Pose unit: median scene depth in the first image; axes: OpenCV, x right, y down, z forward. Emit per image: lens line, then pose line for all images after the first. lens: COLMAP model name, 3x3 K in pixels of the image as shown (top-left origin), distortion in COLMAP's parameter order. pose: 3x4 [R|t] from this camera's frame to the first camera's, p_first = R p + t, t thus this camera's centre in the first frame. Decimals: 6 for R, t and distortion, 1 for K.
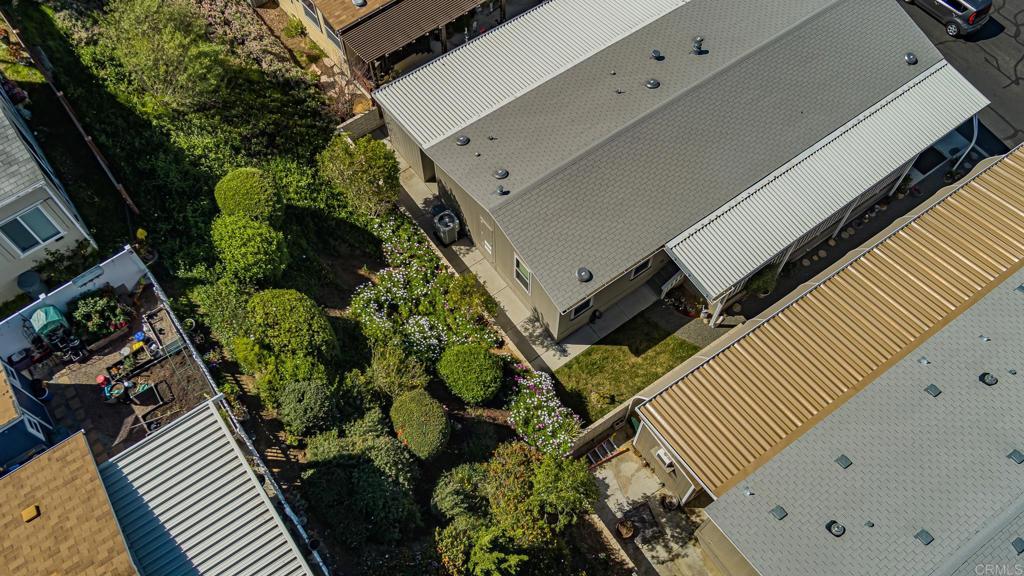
lens RADIAL K [[831.3, 0, 510.0], [0, 831.3, 294.6], [0, 0, 1]] dist [-0.053892, 0.012447]
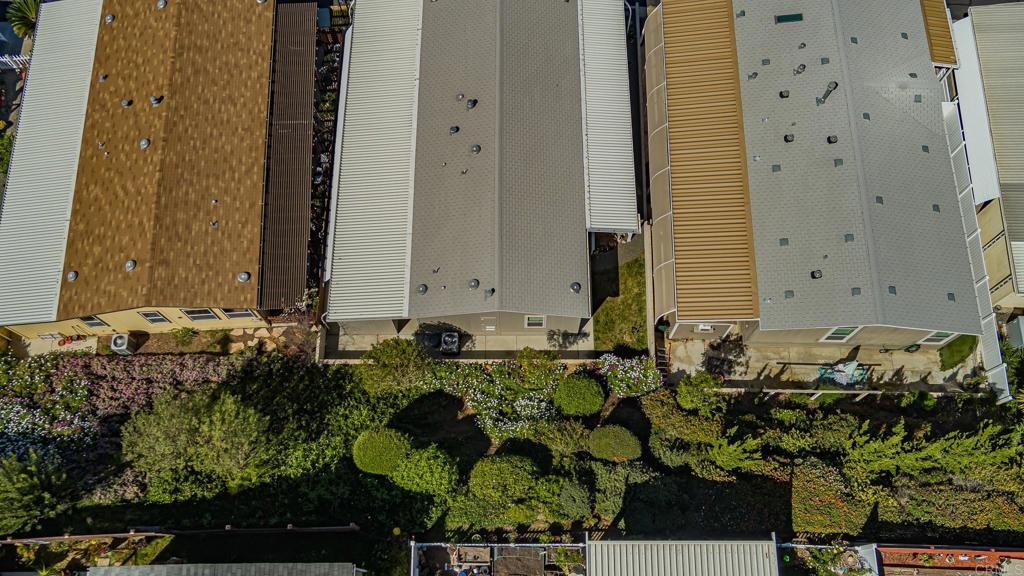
lens RADIAL K [[831.3, 0, 510.0], [0, 831.3, 294.6], [0, 0, 1]] dist [-0.053892, 0.012447]
pose [[0.587930, -0.758256, 0.281757, -0.360502], [0.716659, 0.649800, 0.253300, -0.429643], [-0.375152, 0.053001, 0.925447, -0.226719]]
